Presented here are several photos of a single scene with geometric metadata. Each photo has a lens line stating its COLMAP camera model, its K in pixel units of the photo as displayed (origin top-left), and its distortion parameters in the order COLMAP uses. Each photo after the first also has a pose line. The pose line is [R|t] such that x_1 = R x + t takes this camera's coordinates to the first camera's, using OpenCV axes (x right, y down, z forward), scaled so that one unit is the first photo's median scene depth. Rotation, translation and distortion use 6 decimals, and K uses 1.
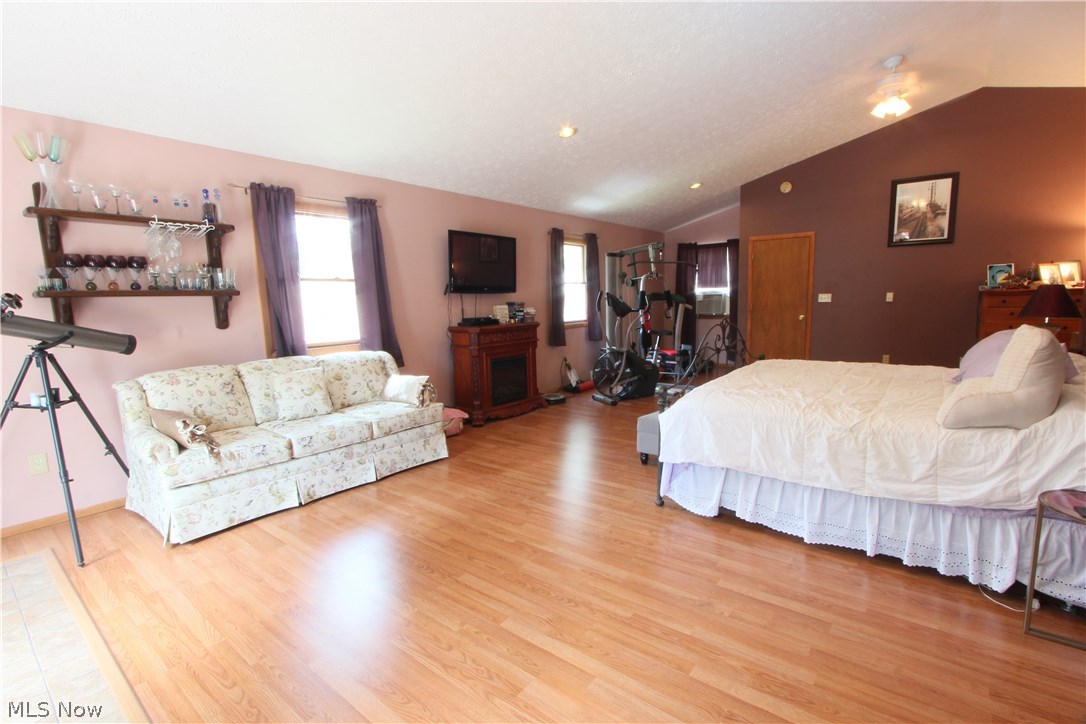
lens RADIAL K [[505.5, 0, 542.7], [0, 505.5, 370.6], [0, 0, 1]] dist [-0.025975, -0.000180]
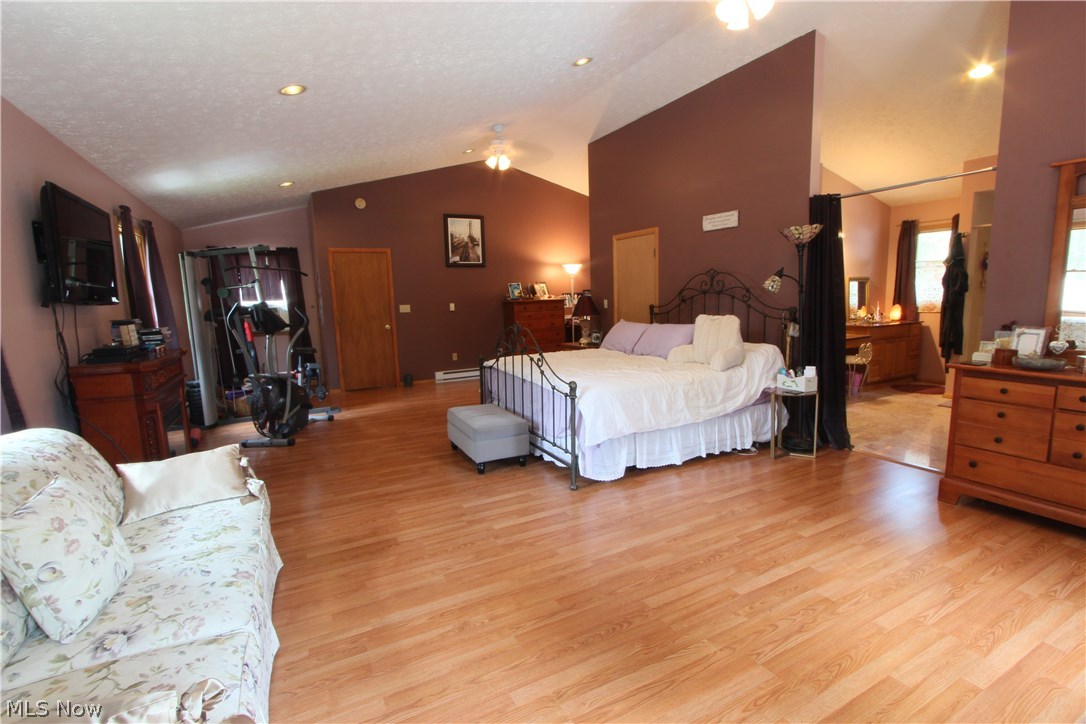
lens RADIAL K [[505.5, 0, 550.3], [0, 505.5, 367.4], [0, 0, 1]] dist [-0.020737, 0.005209]
pose [[0.395242, -0.114398, 0.911426, -0.822336], [0.150771, 0.986837, 0.058481, -0.074760], [-0.906119, 0.114302, 0.407288, 0.604167]]
